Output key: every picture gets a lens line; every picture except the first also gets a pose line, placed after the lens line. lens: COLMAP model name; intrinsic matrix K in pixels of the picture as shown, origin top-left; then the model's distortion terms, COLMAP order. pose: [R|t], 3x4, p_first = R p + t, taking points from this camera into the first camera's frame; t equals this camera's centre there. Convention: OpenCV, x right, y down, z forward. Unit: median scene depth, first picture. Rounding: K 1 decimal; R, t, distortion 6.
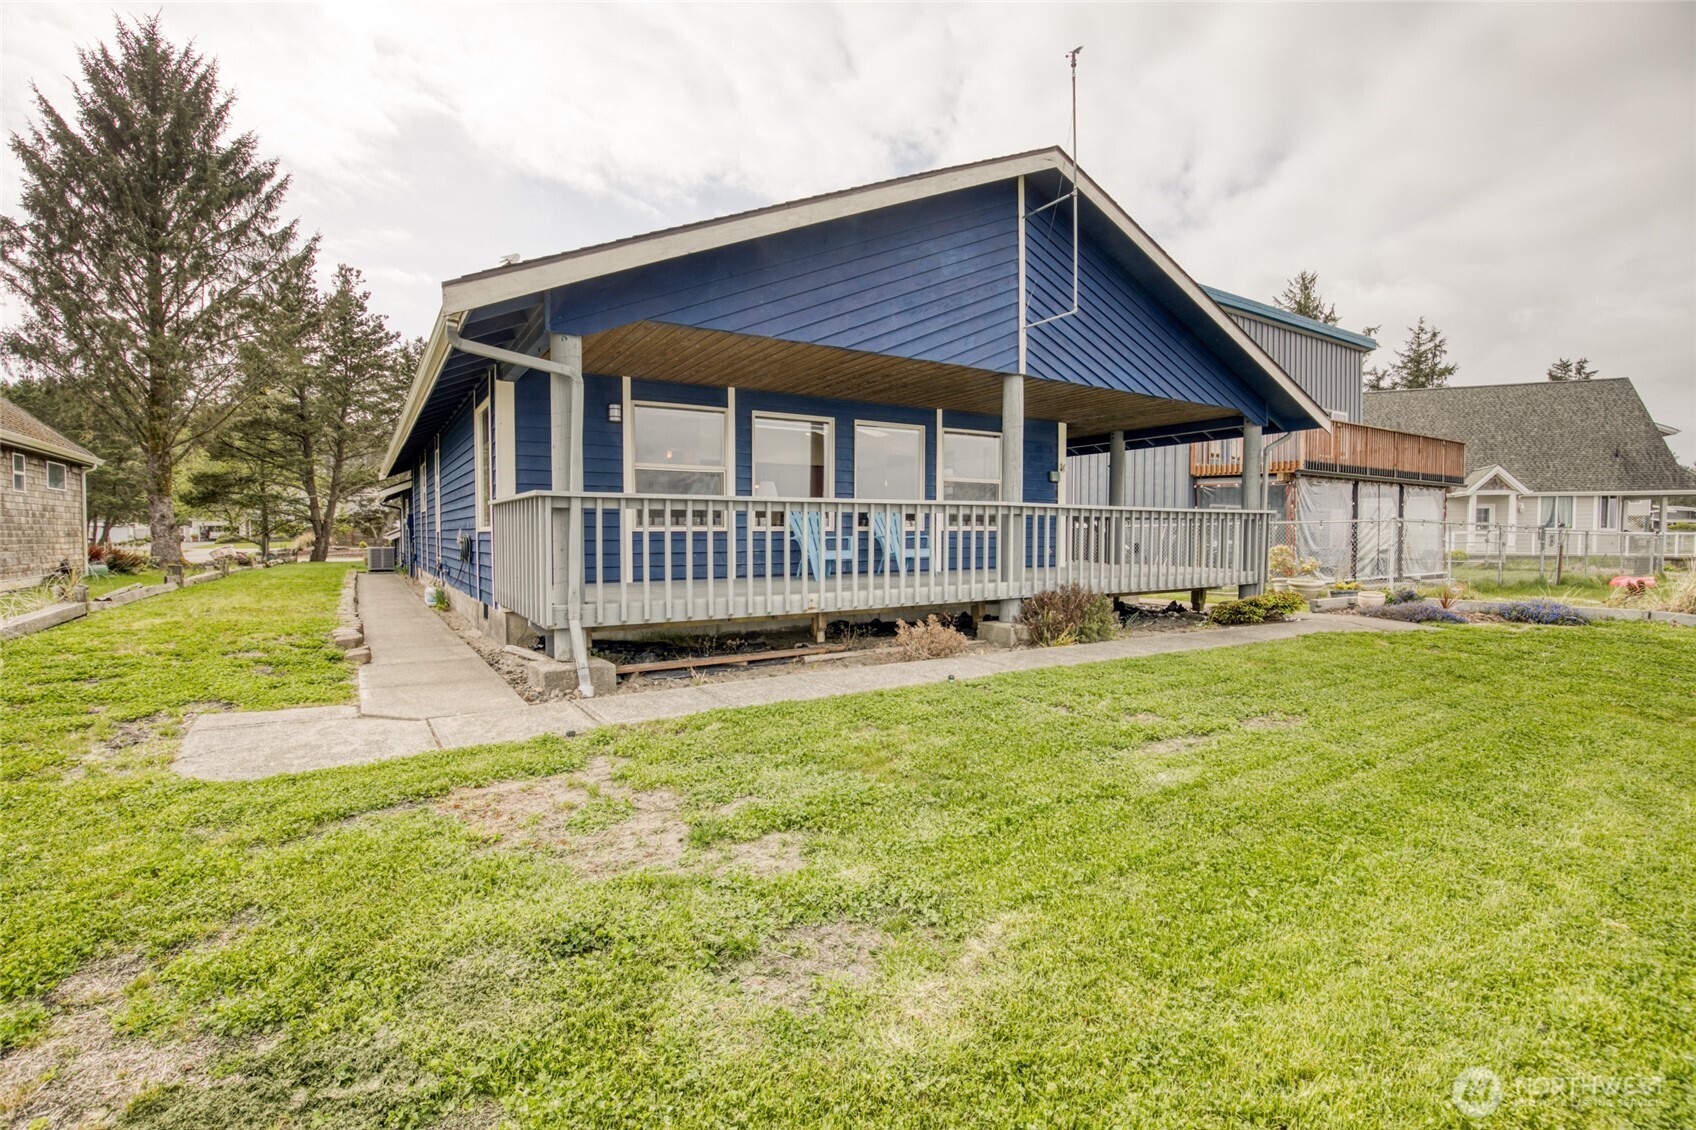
lens RADIAL K [[792.0, 0, 851.6], [0, 792.0, 537.1], [0, 0, 1]] dist [-0.030089, 0.000747]
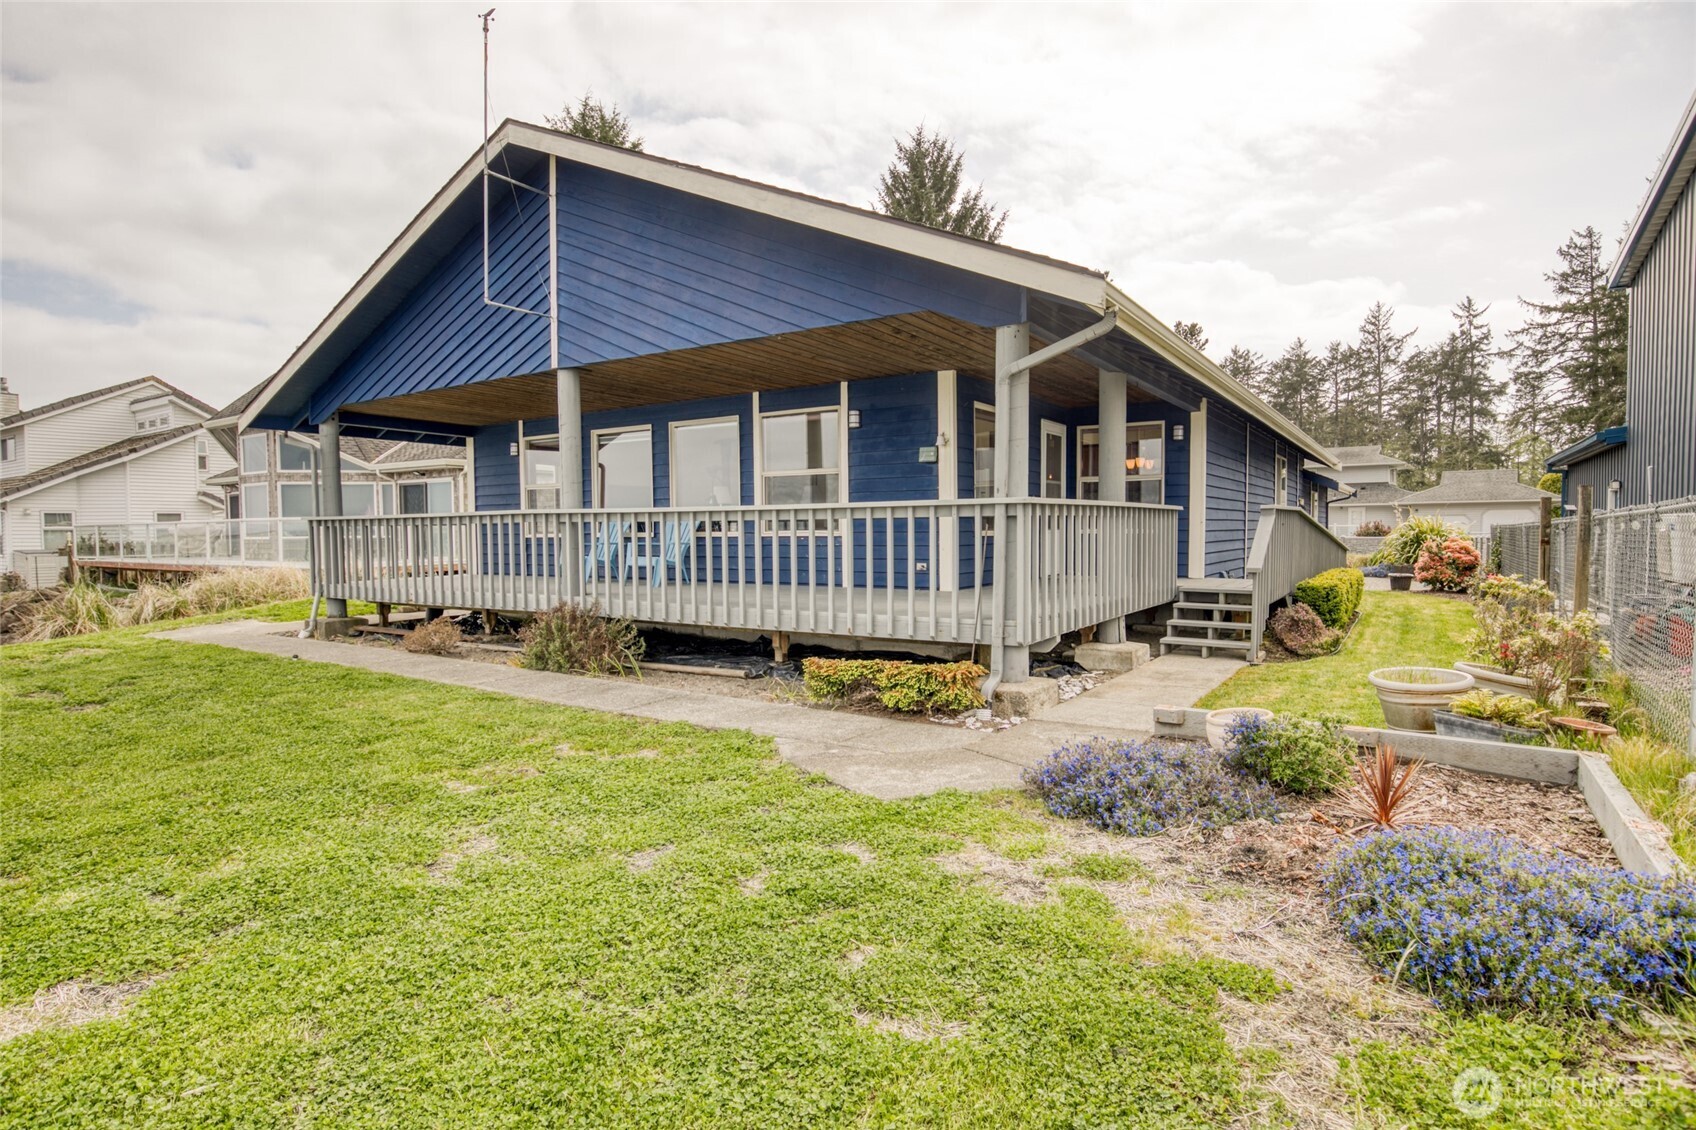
lens RADIAL K [[939.9, 0, 844.8], [0, 939.9, 542.7], [0, 0, 1]] dist [0.003885, 0.000584]
pose [[0.377653, 0.006680, -0.925923, 1.074136], [-0.002548, 0.999978, 0.006175, -0.008210], [0.925943, 0.000027, 0.377662, 0.711167]]
